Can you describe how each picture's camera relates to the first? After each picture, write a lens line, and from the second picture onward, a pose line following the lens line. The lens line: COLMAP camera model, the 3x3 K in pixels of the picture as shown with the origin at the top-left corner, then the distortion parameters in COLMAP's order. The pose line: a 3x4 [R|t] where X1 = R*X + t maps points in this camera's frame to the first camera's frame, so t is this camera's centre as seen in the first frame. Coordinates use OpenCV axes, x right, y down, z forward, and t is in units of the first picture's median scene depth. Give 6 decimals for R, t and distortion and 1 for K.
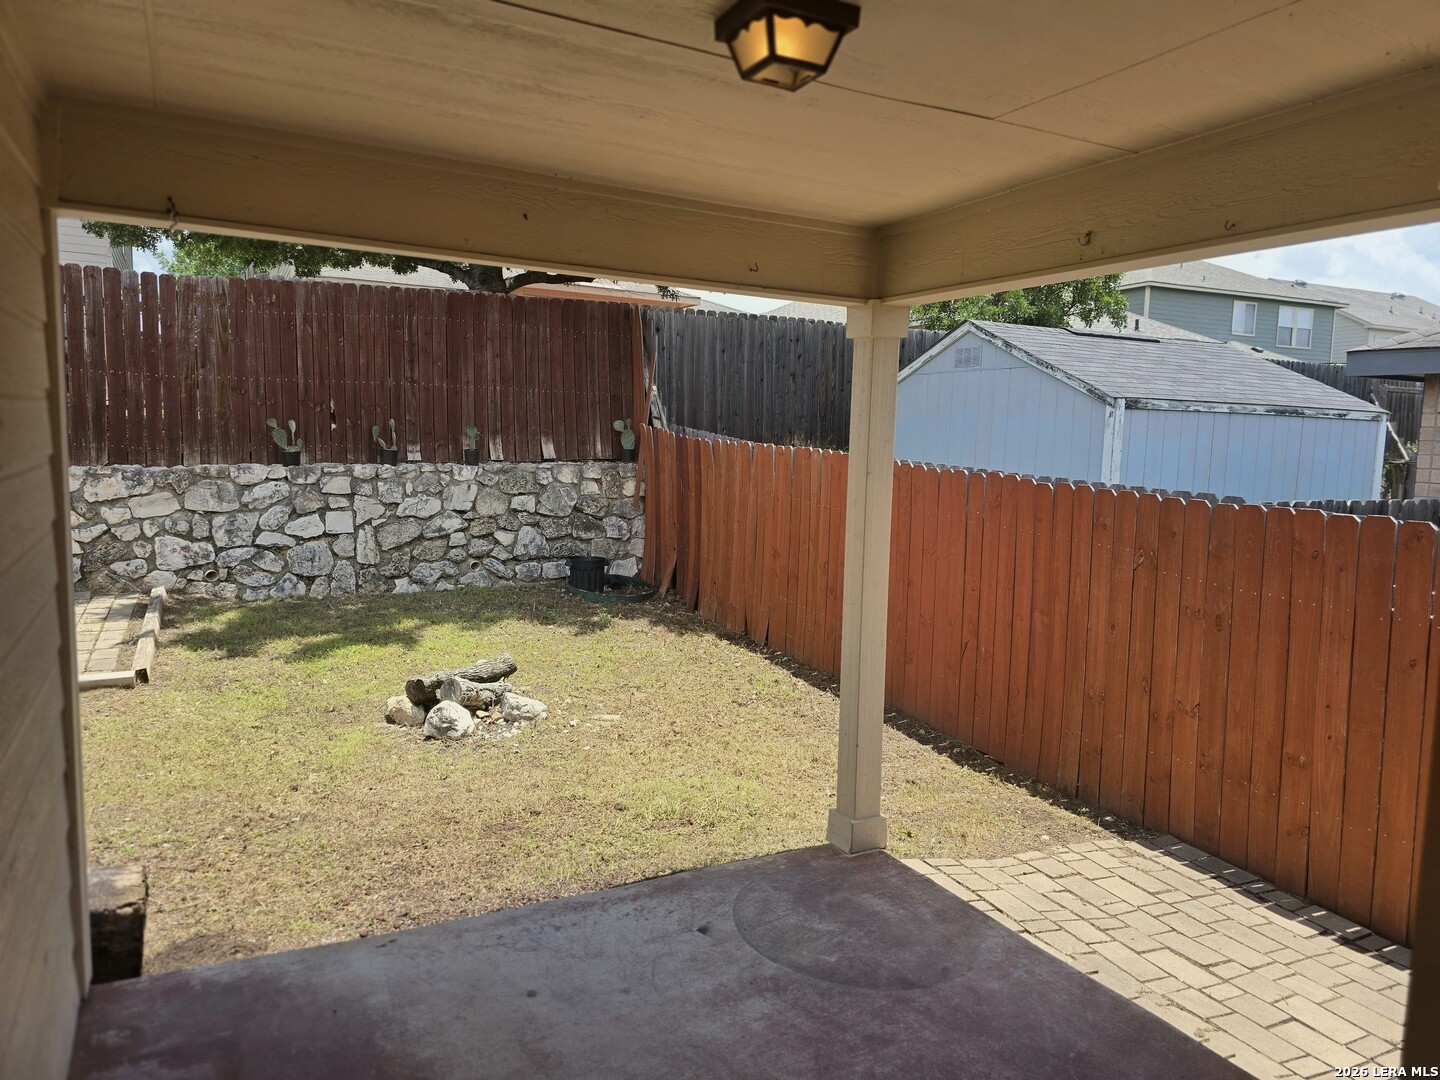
lens RADIAL K [[966.8, 0, 721.0], [0, 966.8, 537.4], [0, 0, 1]] dist [0.036165, -0.017830]
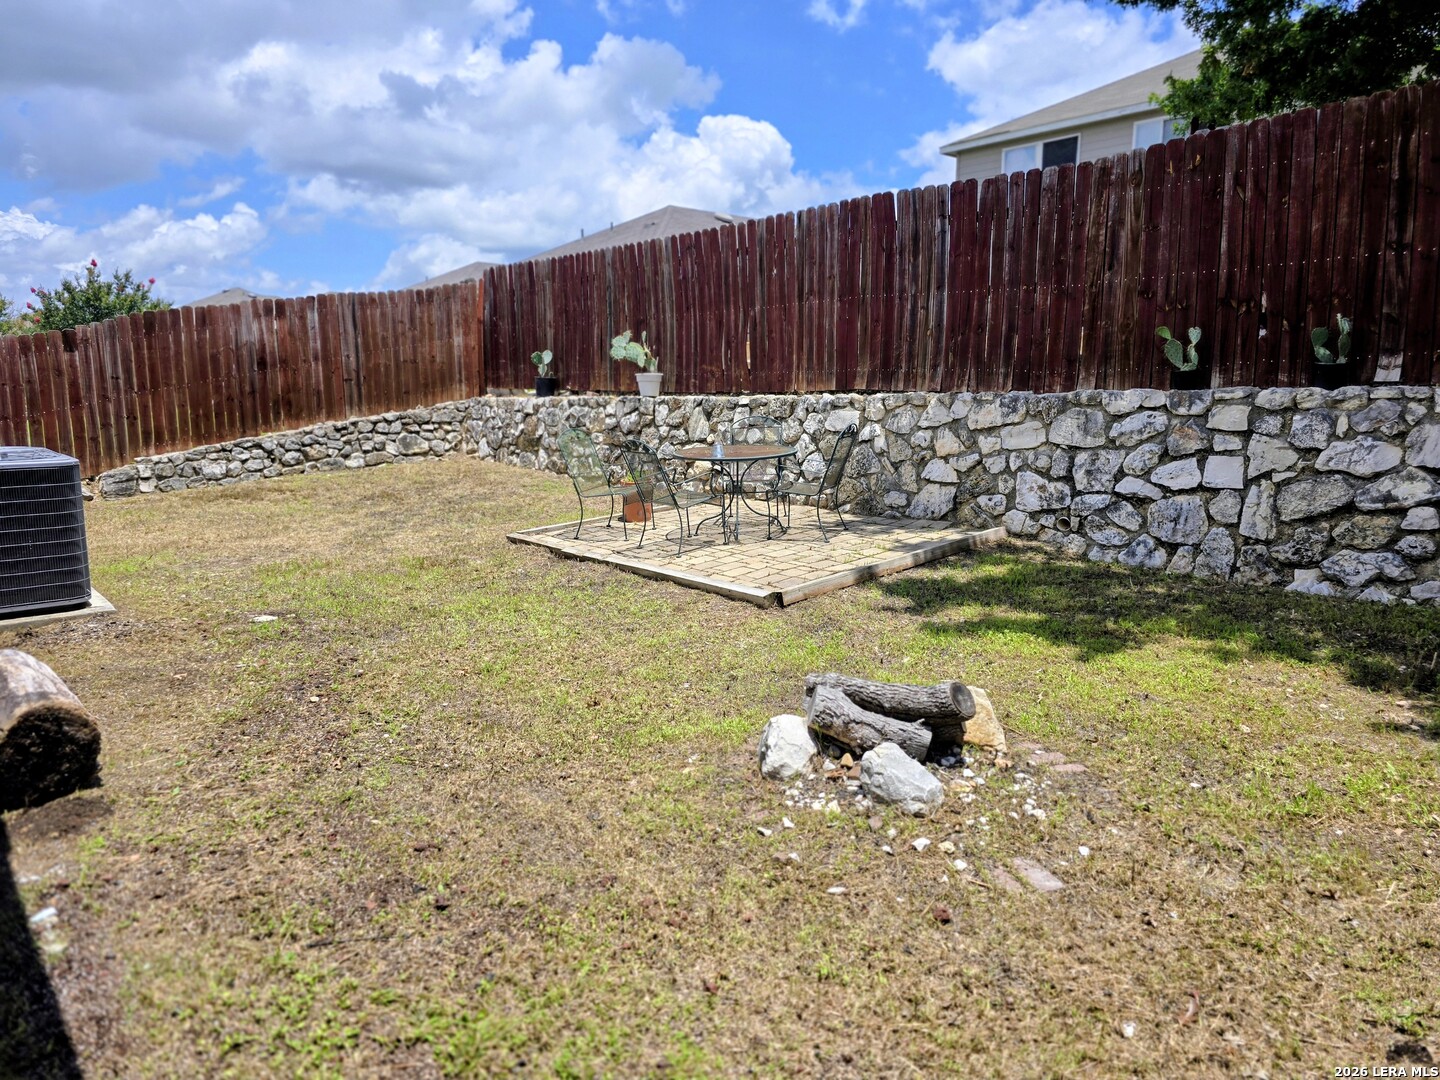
lens RADIAL K [[966.8, 0, 719.0], [0, 966.8, 528.1], [0, 0, 1]] dist [0.036165, -0.017830]
pose [[0.237982, 0.118282, -0.964040, 0.195349], [-0.101716, 0.990134, 0.096374, -0.006574], [0.965929, 0.075123, 0.247666, 0.496342]]
